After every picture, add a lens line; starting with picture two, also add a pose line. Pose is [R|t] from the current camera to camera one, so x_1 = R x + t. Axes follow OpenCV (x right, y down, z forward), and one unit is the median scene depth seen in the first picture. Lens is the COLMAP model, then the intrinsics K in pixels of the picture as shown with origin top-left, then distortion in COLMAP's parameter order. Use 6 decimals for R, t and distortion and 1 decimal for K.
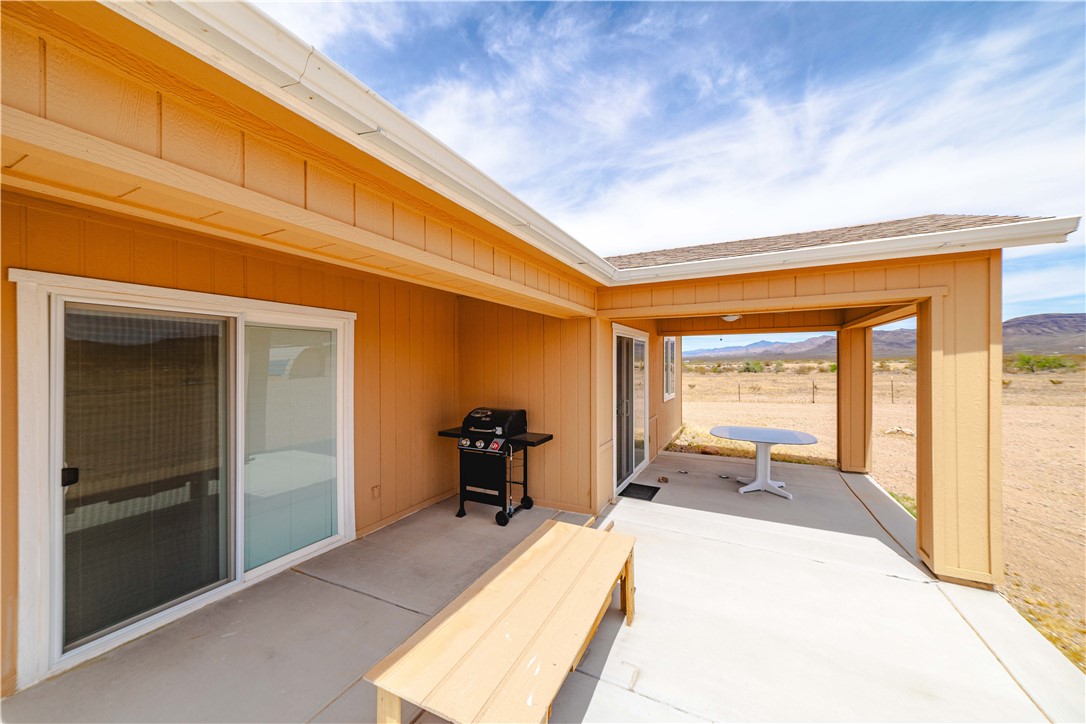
lens RADIAL K [[408.5, 0, 542.0], [0, 408.5, 365.4], [0, 0, 1]] dist [0.000021, 0.001353]
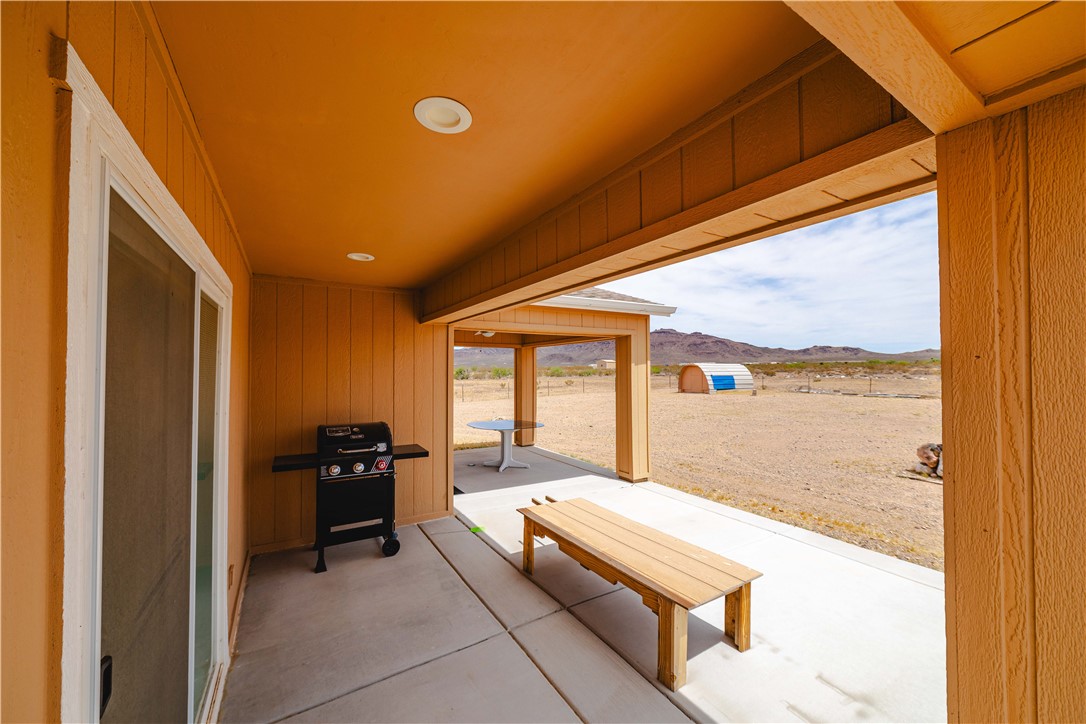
lens RADIAL K [[408.5, 0, 545.4], [0, 408.5, 367.9], [0, 0, 1]] dist [0.000021, 0.001353]
pose [[0.518425, 0.010567, 0.855058, -0.649003], [0.005140, 0.999867, -0.015473, 0.009147], [-0.855108, 0.012416, 0.518302, 0.258723]]
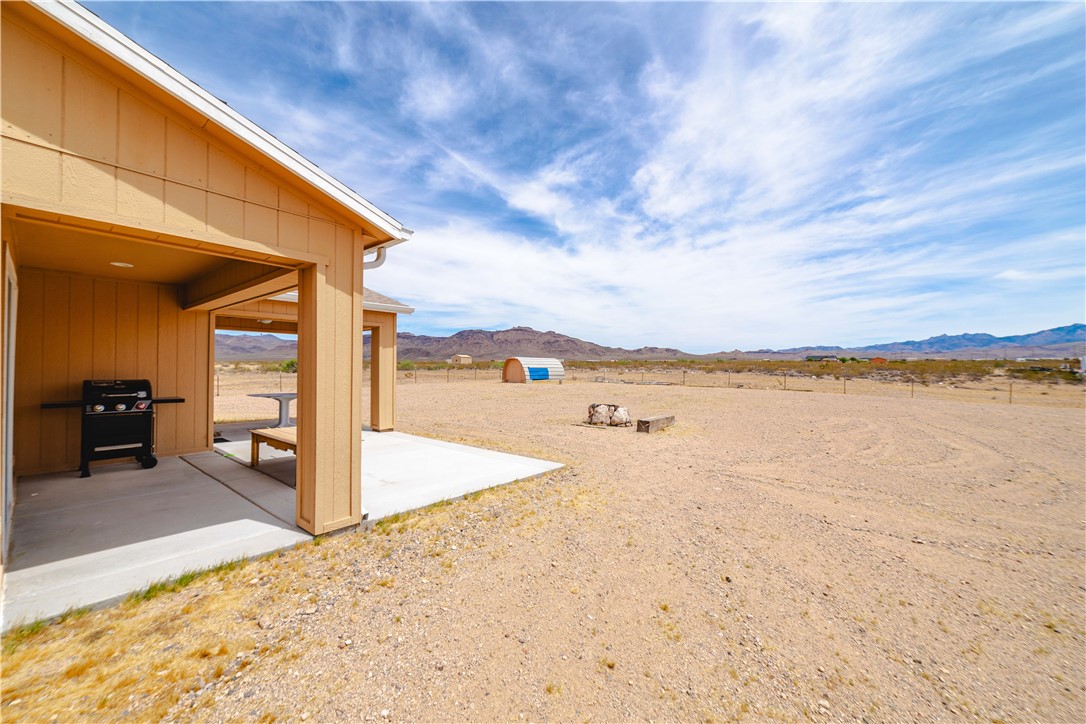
lens RADIAL K [[408.5, 0, 543.1], [0, 408.5, 367.3], [0, 0, 1]] dist [0.000021, 0.001353]
pose [[0.206306, 0.006138, 0.978468, -1.048966], [-0.001794, 0.999981, -0.005894, 0.081831], [-0.978486, -0.000539, 0.206313, -0.434965]]
